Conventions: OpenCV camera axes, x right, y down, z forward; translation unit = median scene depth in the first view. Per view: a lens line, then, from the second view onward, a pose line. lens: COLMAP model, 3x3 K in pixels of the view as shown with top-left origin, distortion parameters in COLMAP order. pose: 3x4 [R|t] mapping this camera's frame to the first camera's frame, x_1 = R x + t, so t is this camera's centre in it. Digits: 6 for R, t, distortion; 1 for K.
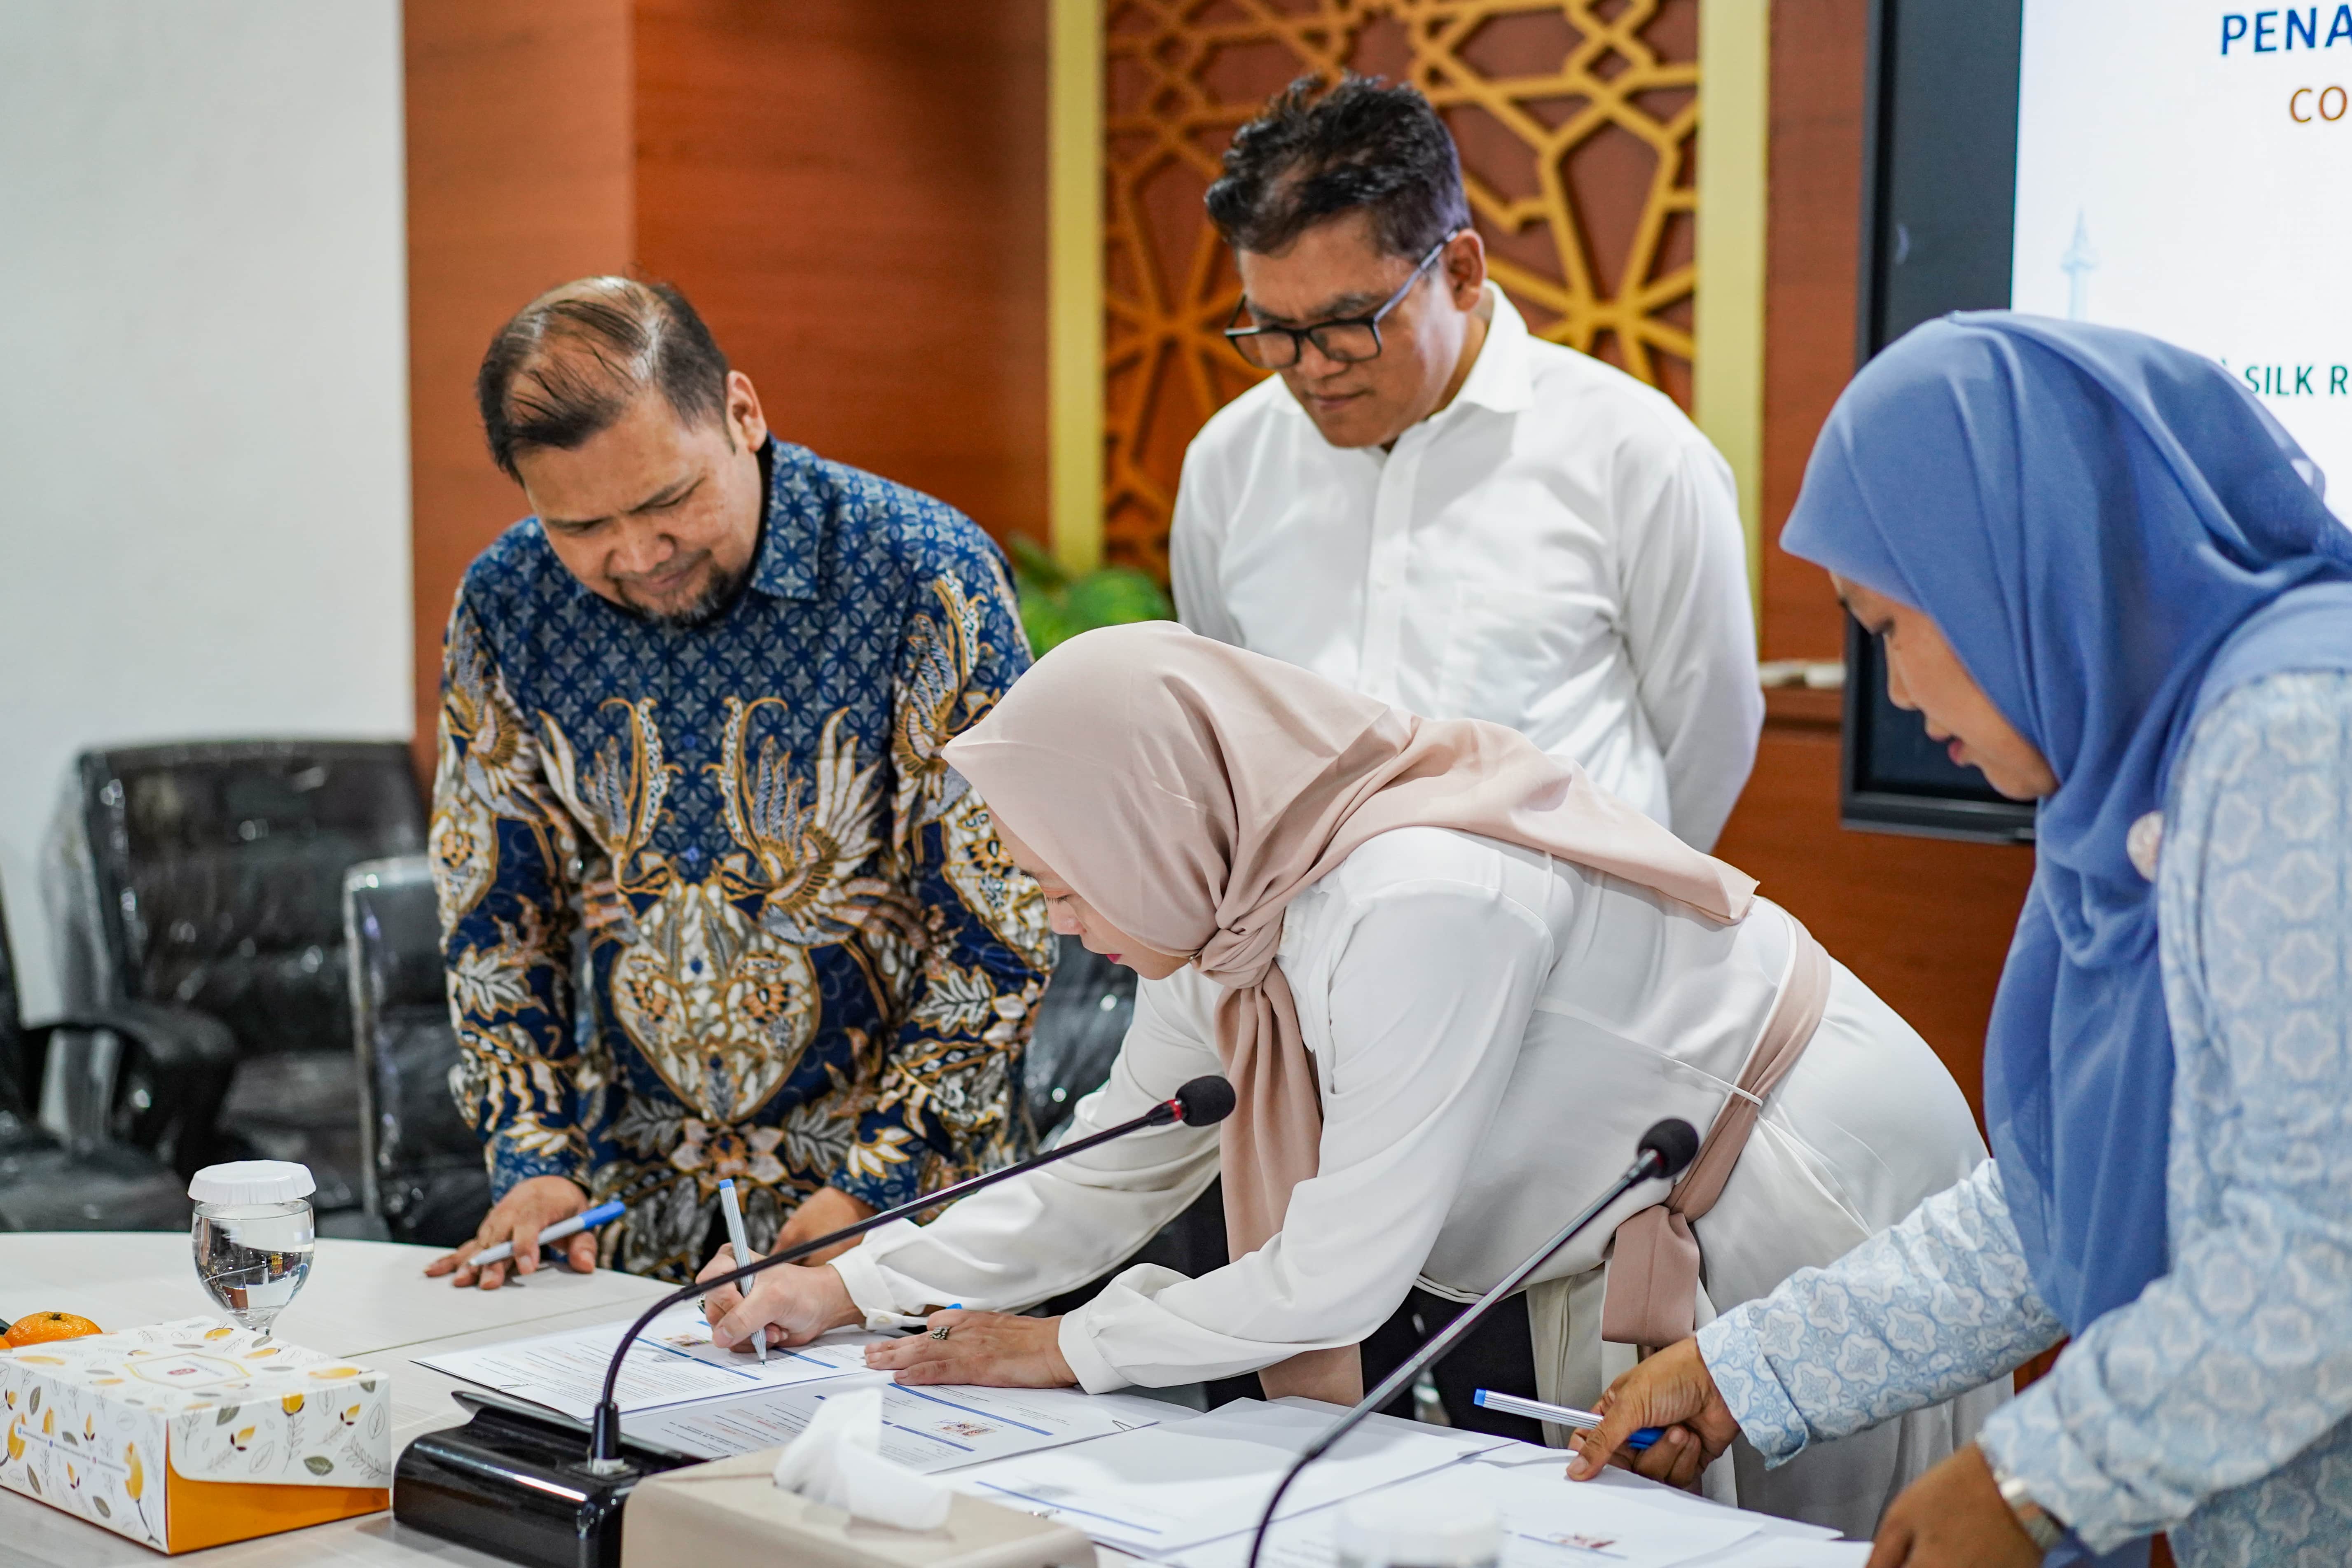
lens RADIAL K [[3864.2, 0, 1141.4], [0, 3864.2, 812.4], [0, 0, 1]] dist [-0.016656, 0.000000]
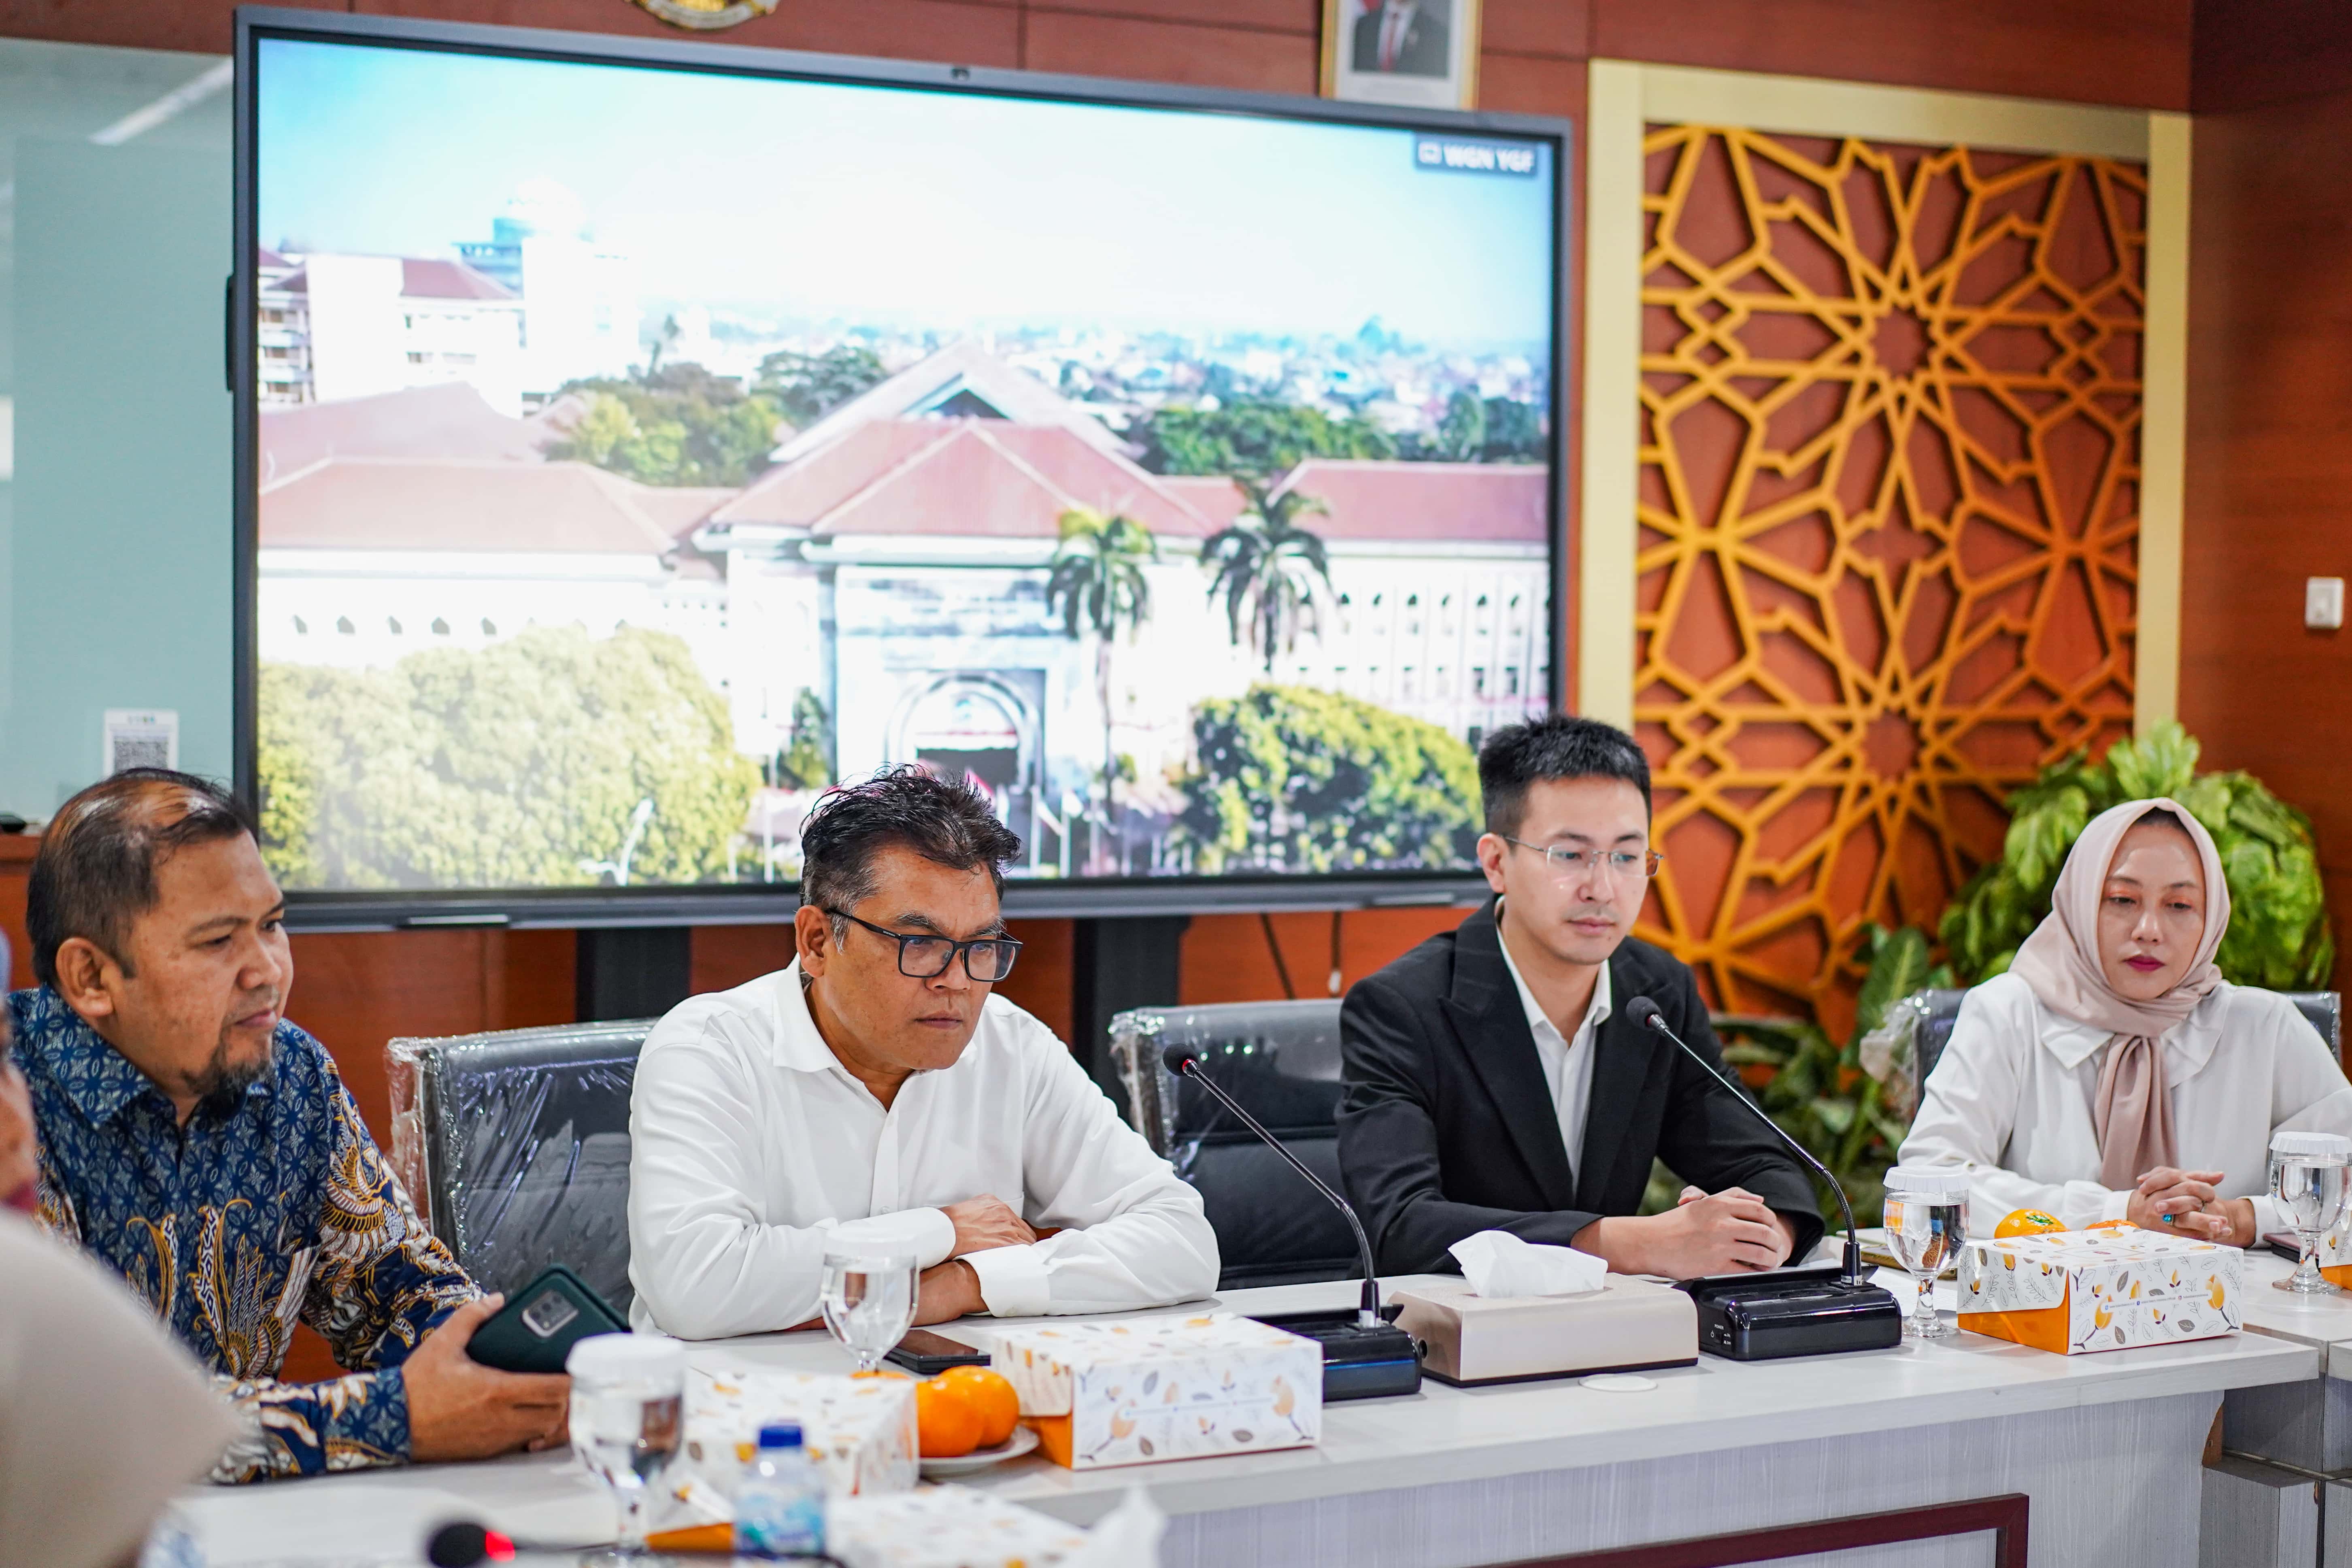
lens RADIAL K [[3732.9, 0, 1159.2], [0, 3732.9, 805.2], [0, 0, 1]] dist [0.012221, 0.000000]
pose [[0.282251, -0.042410, 0.958403, -0.675379], [0.080959, 0.996512, 0.020253, -0.028850], [-0.955918, 0.071875, 0.284700, 0.290351]]
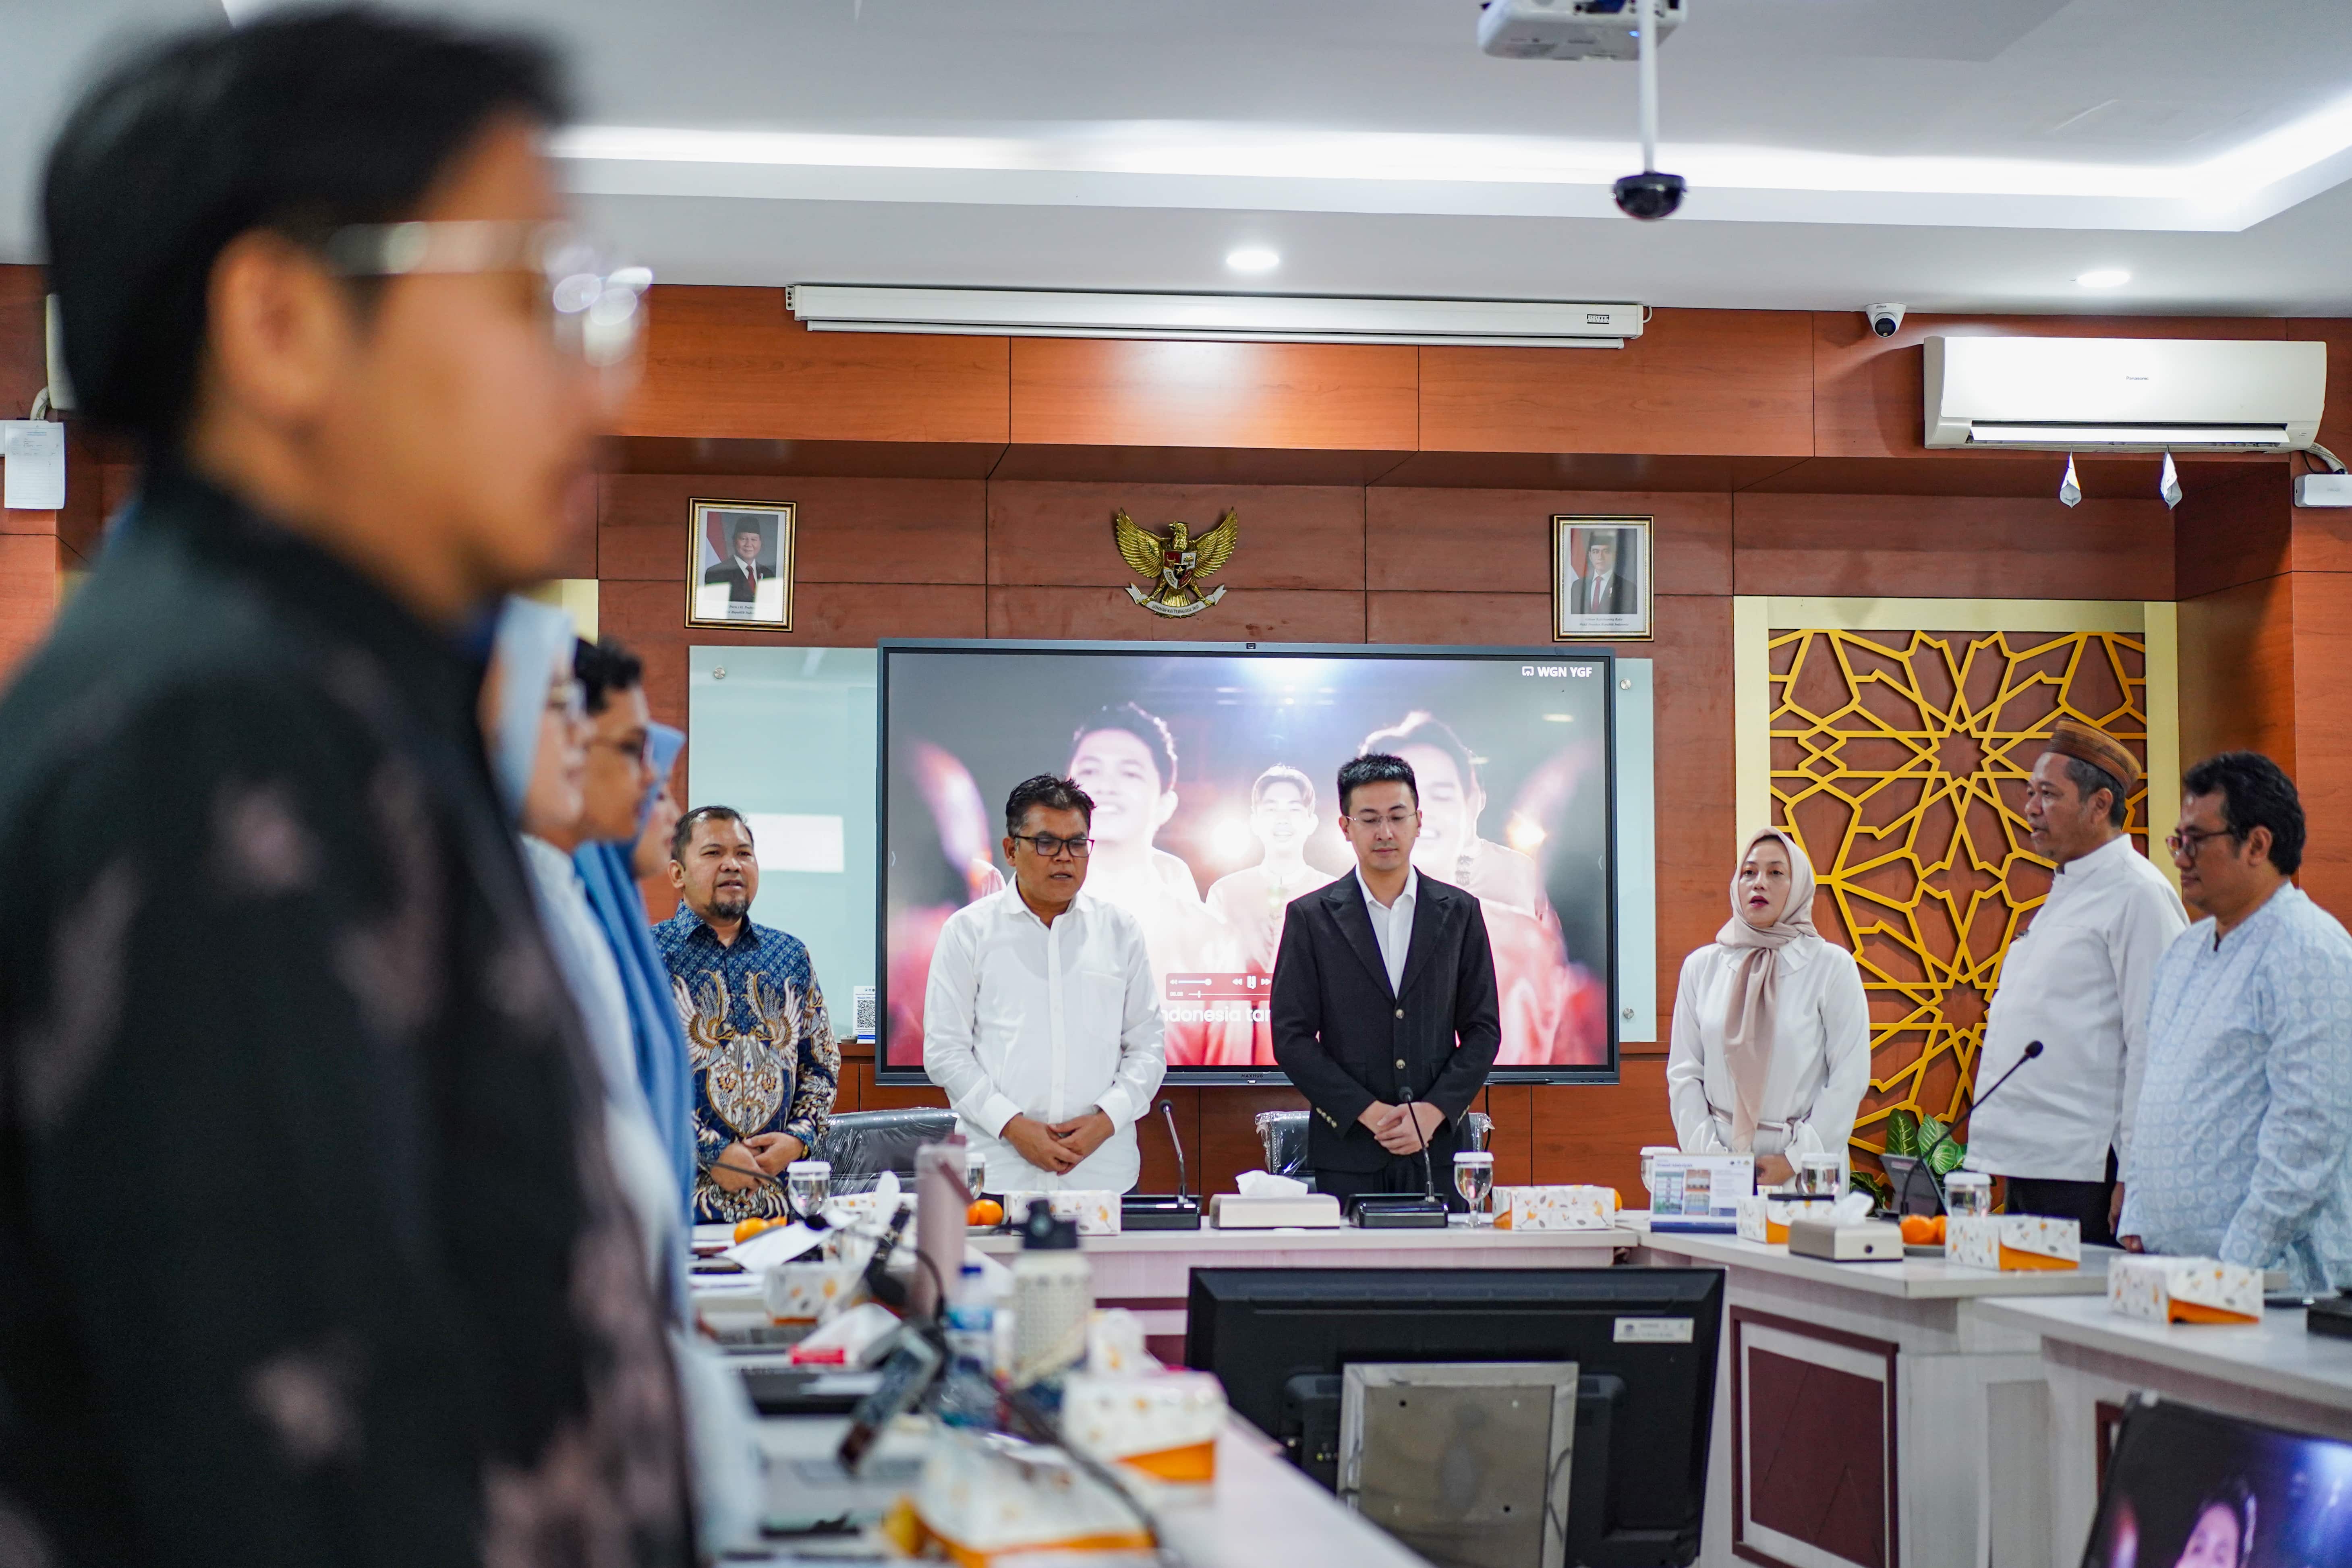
lens RADIAL K [[3732.6, 0, 1154.7], [0, 3732.6, 784.5], [0, 0, 1]] dist [0.012221, 0.000000]
pose [[0.582354, 0.044624, 0.811710, -1.319221], [0.079525, 0.990576, -0.111511, 0.073950], [-0.809036, 0.129490, 0.573317, -0.446147]]
